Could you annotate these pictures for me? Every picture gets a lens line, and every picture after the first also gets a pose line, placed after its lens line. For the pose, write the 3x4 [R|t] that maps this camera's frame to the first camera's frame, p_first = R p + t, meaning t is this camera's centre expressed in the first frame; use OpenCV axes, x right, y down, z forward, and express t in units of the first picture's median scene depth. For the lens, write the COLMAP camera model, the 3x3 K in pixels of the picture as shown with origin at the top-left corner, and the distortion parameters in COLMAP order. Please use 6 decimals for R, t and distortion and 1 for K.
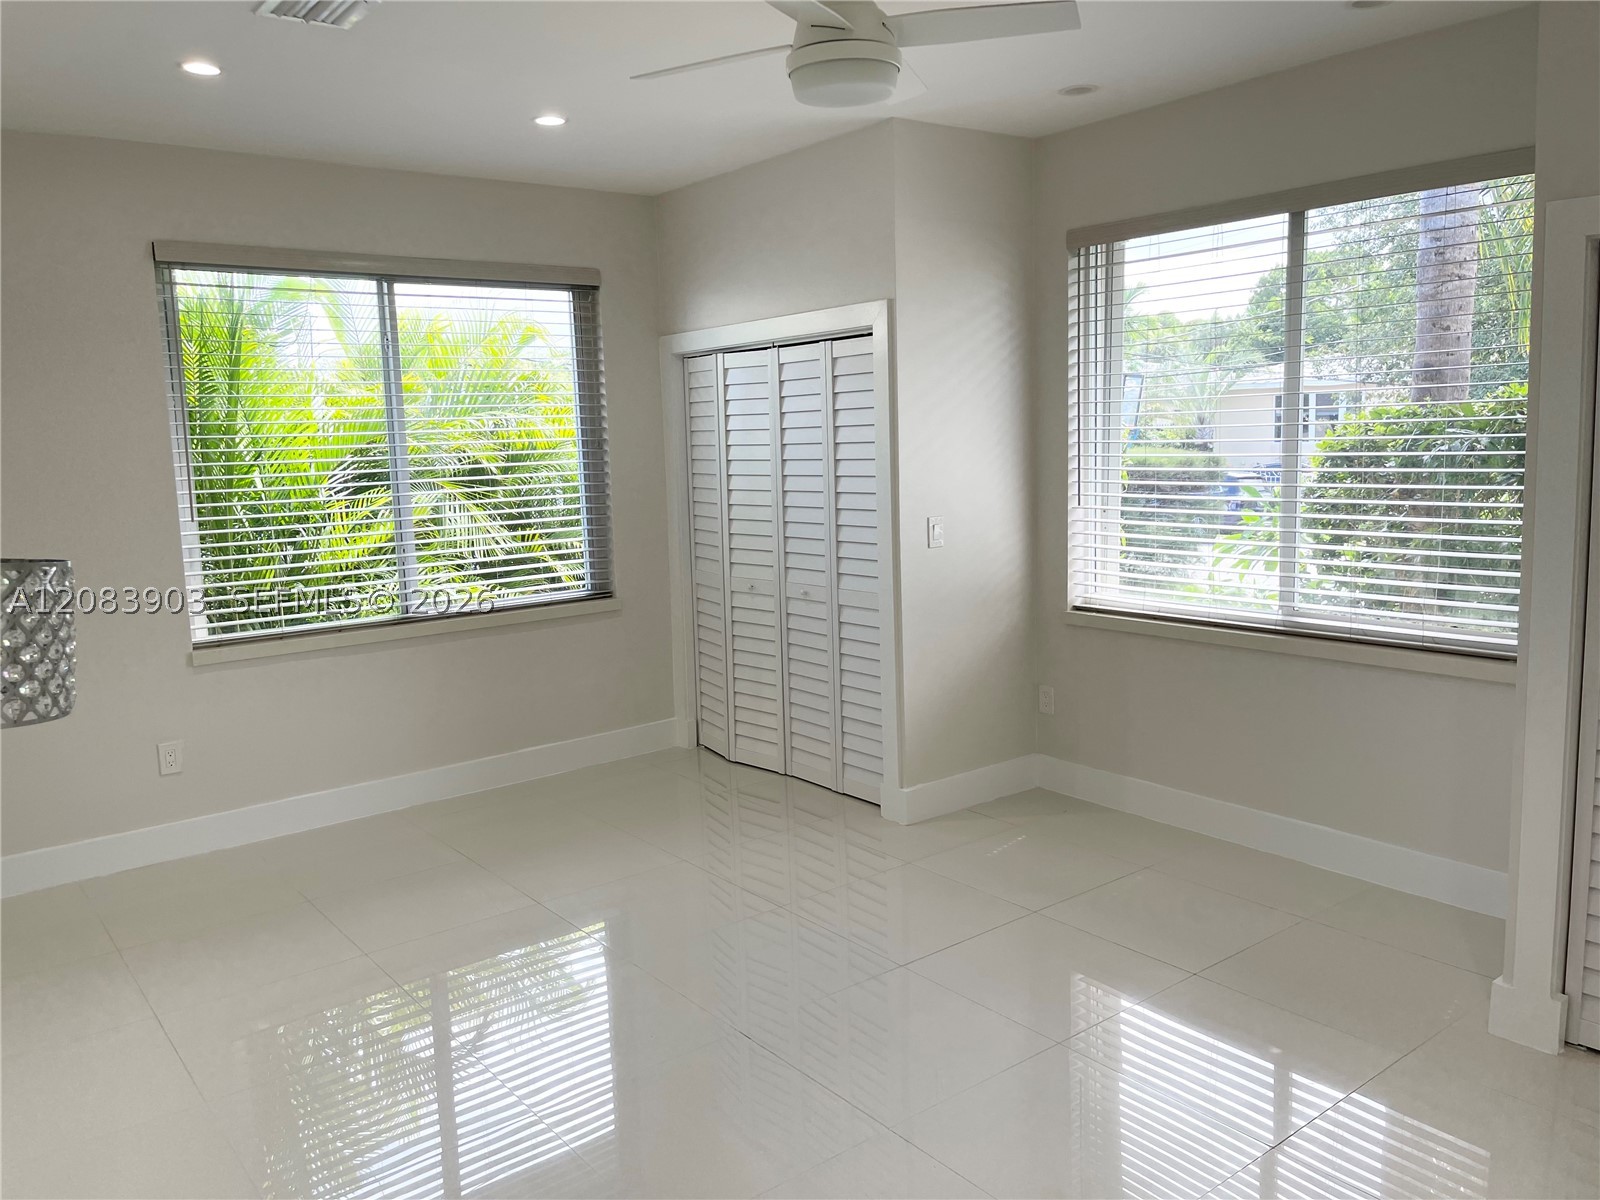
lens RADIAL K [[1206.1, 0, 788.4], [0, 1206.1, 594.7], [0, 0, 1]] dist [0.057416, -0.080348]
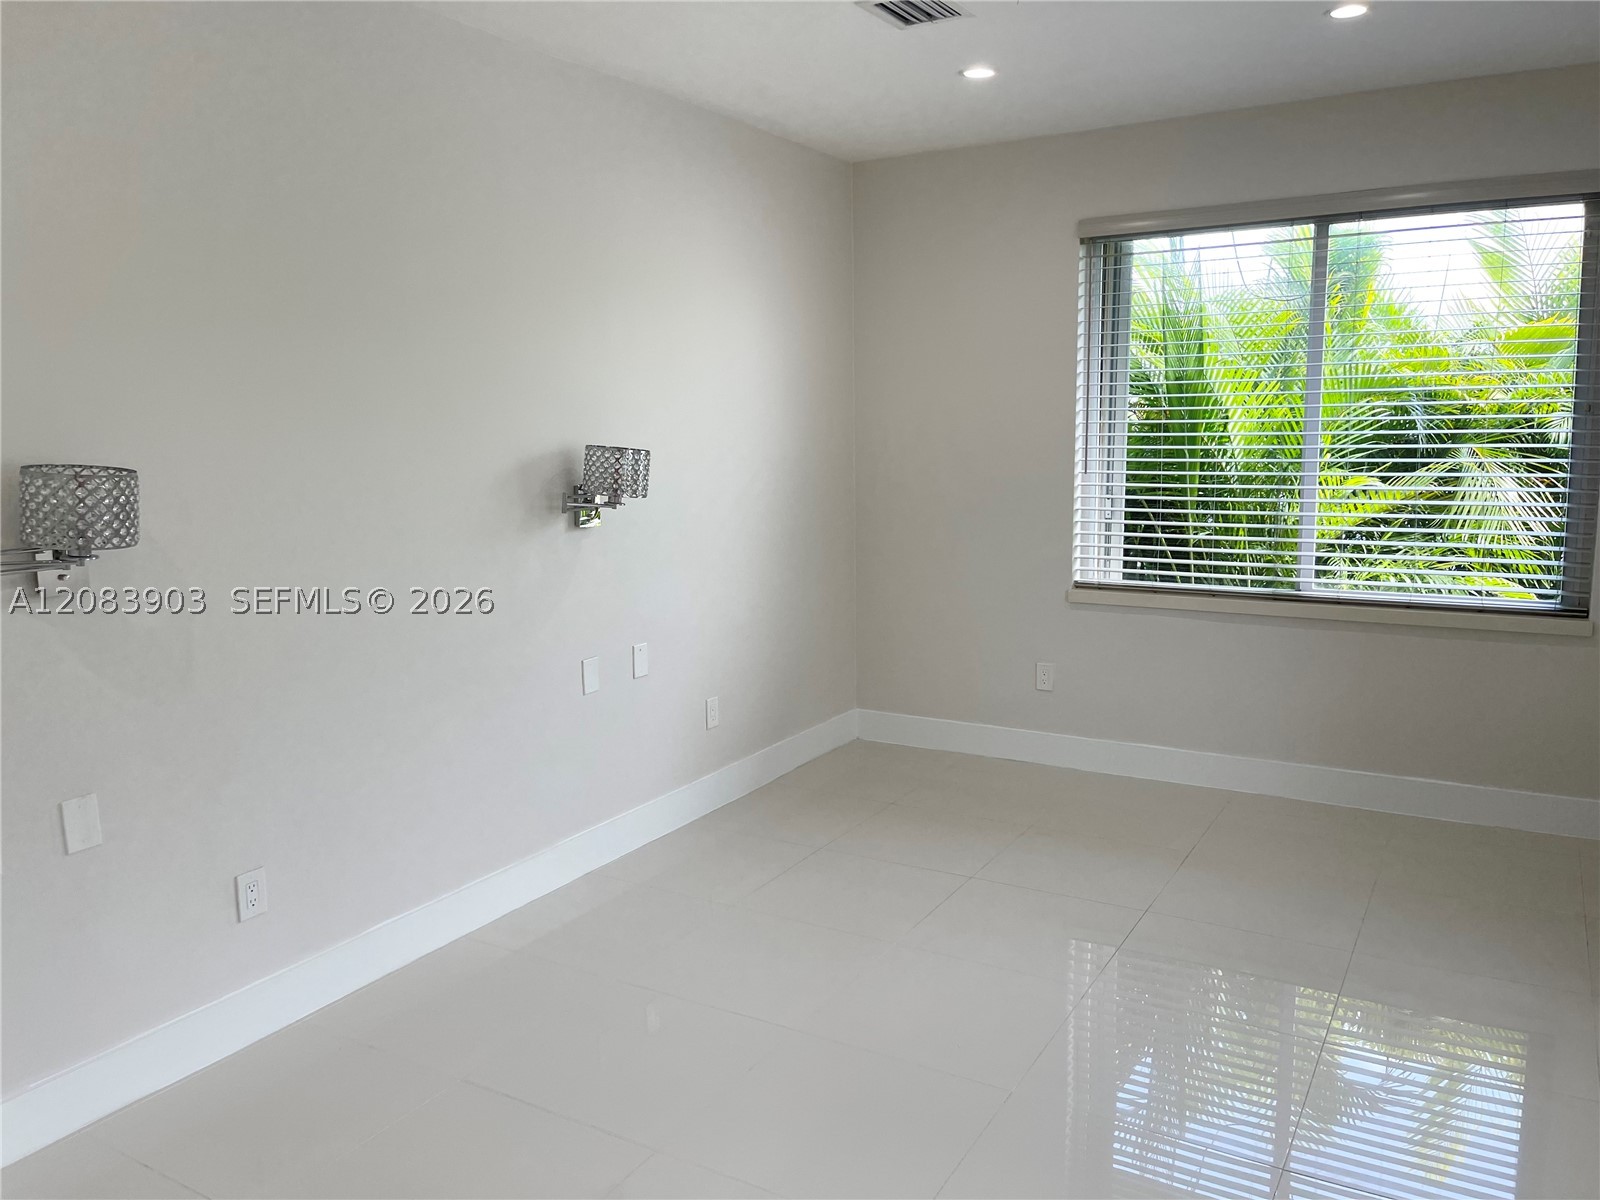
lens RADIAL K [[1206.1, 0, 786.4], [0, 1206.1, 602.6], [0, 0, 1]] dist [0.057416, -0.080348]
pose [[0.356185, 0.167631, -0.919256, 0.410242], [-0.120906, 0.983775, 0.132549, -0.052570], [0.926560, 0.063932, 0.370673, 0.316939]]
